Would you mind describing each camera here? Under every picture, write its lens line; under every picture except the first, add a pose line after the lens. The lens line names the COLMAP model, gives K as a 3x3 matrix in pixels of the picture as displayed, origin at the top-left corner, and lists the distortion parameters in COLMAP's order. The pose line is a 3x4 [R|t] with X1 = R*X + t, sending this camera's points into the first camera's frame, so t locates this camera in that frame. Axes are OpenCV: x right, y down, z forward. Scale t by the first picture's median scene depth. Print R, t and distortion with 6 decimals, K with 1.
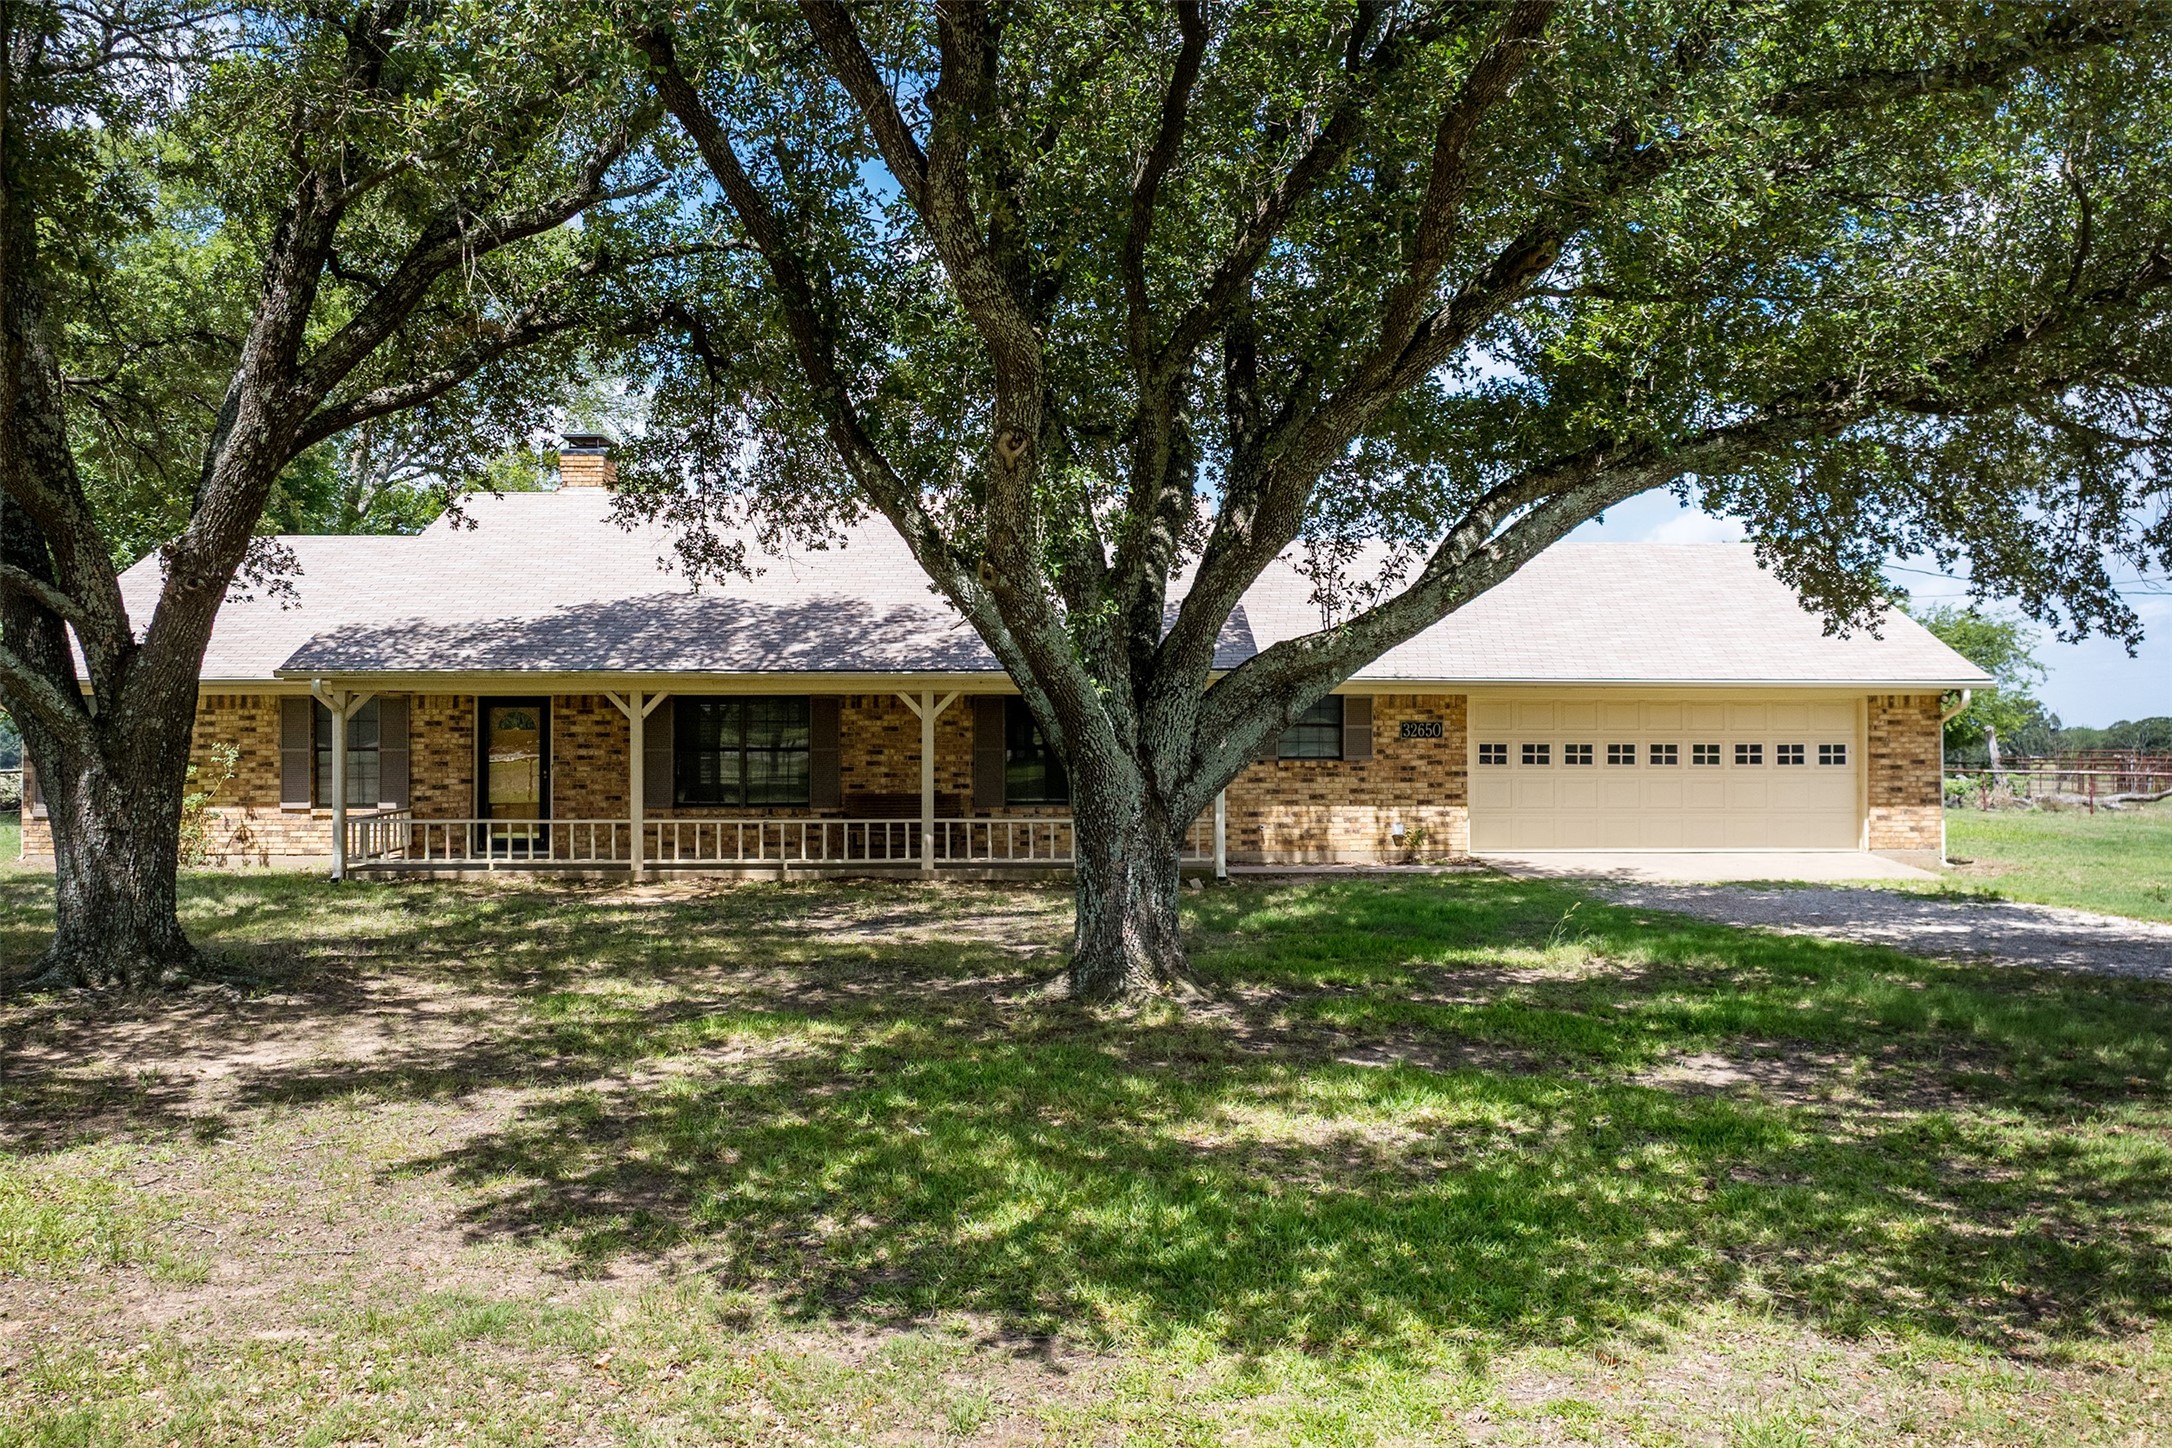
lens RADIAL K [[1781.6, 0, 1097.1], [0, 1781.6, 722.9], [0, 0, 1]] dist [-0.014234, -0.003702]
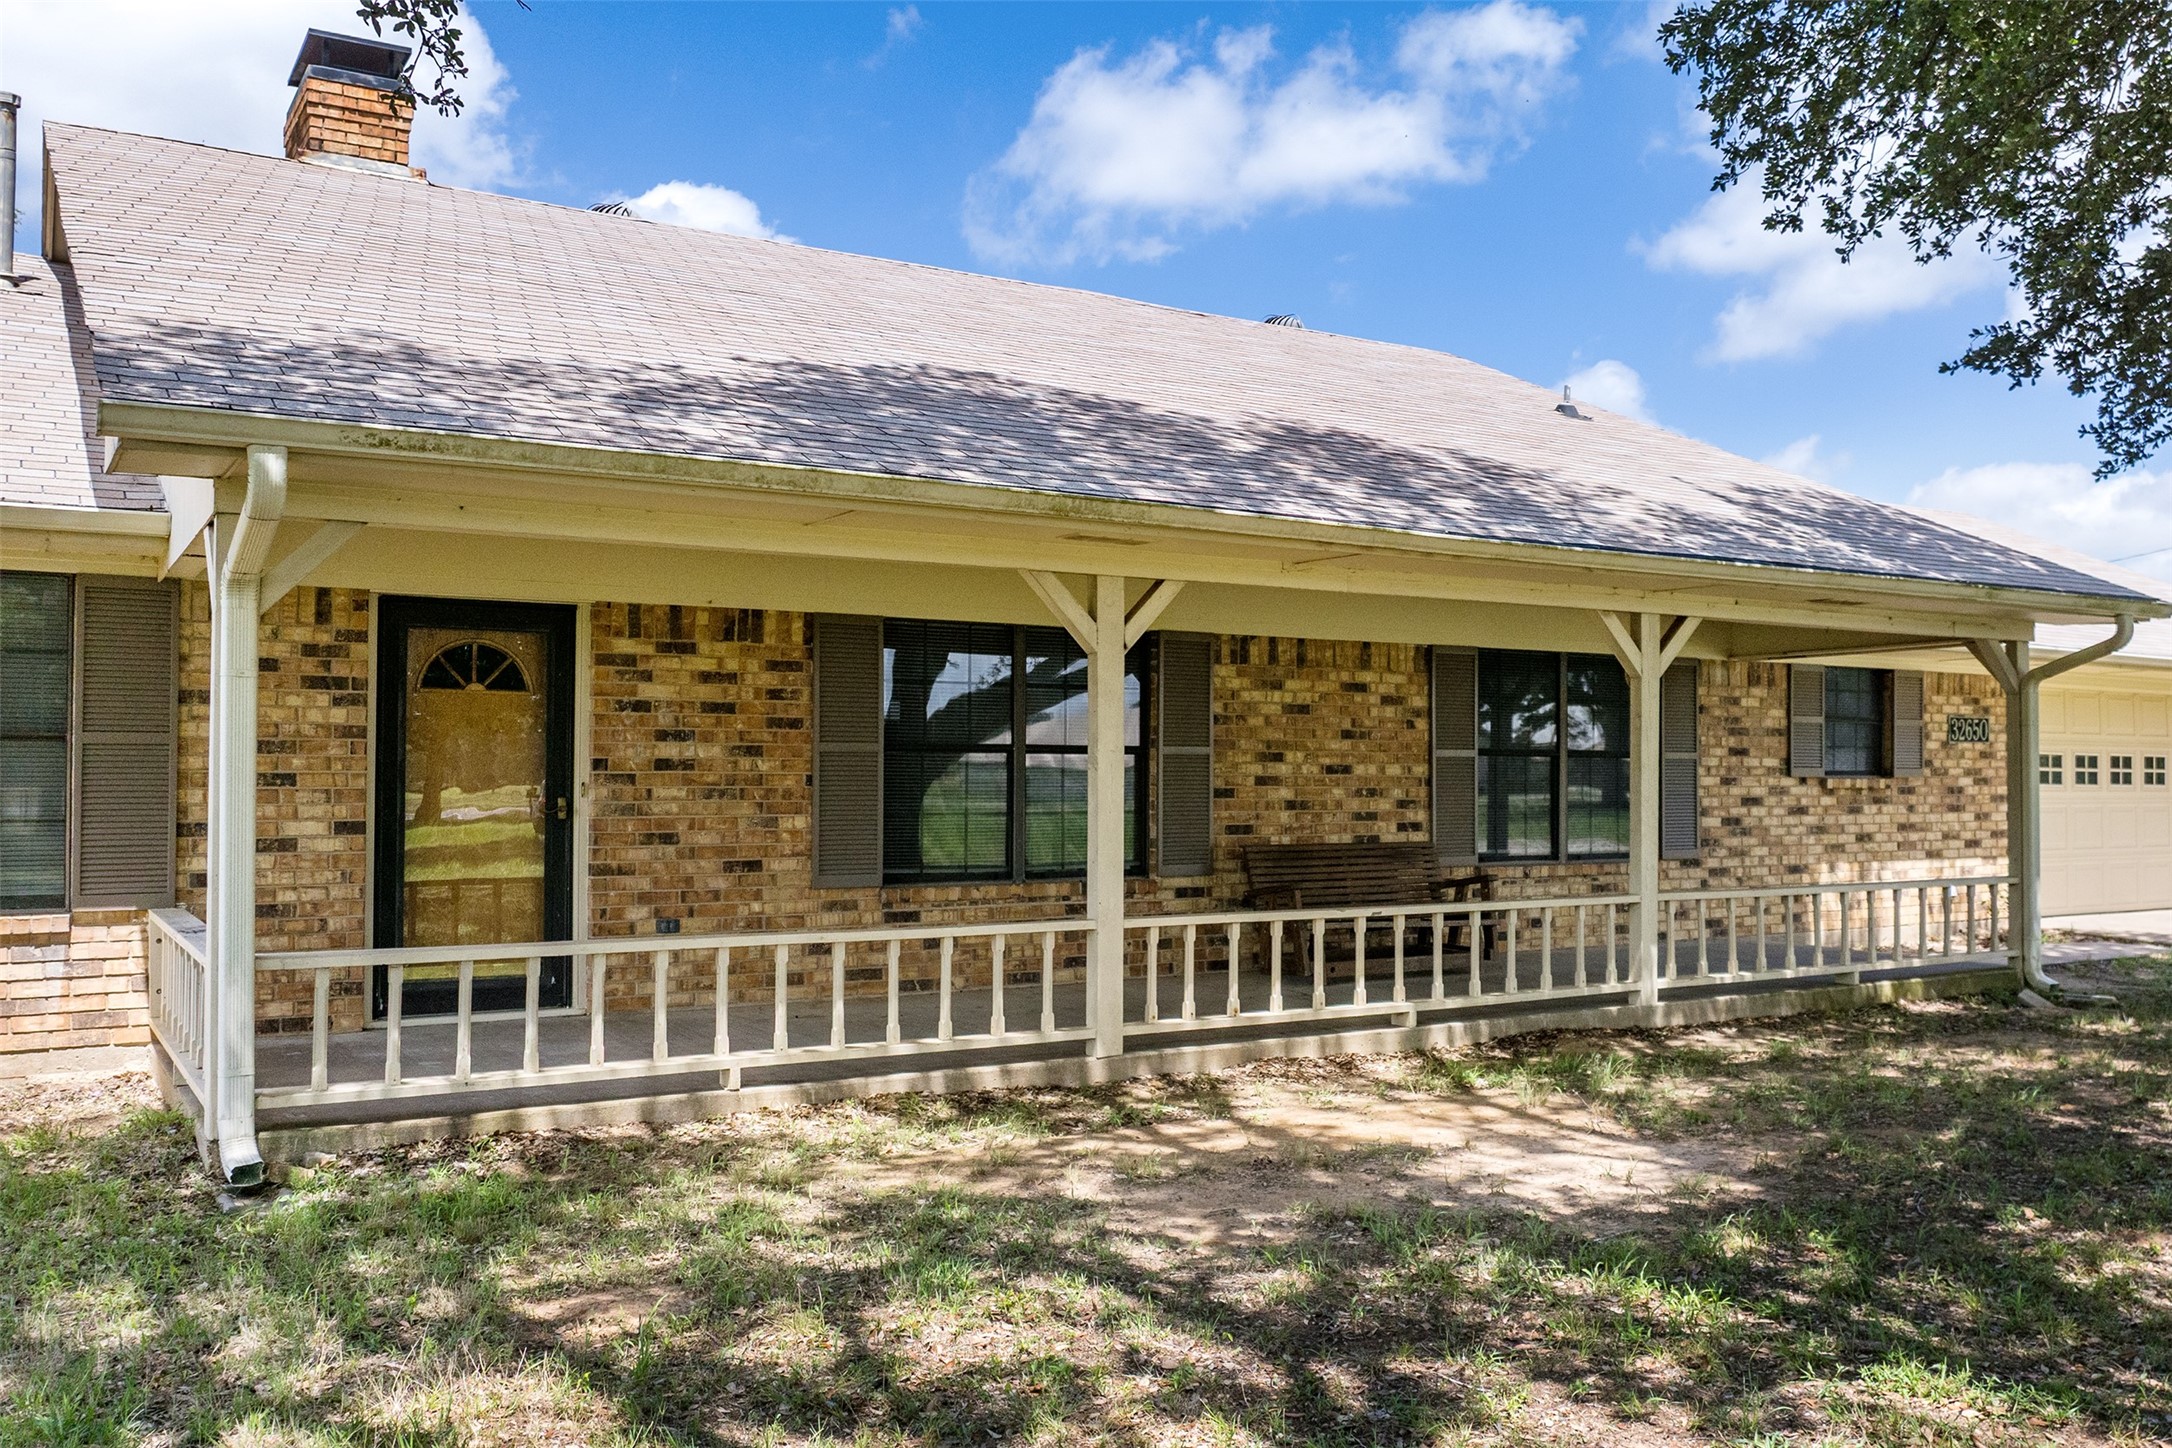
lens RADIAL K [[1781.6, 0, 1097.1], [0, 1781.6, 722.9], [0, 0, 1]] dist [-0.014234, -0.003702]
pose [[0.859960, 0.018572, 0.510024, -0.407810], [0.000432, 0.999311, -0.037118, 0.024912], [-0.510361, 0.032140, 0.859359, 0.614148]]
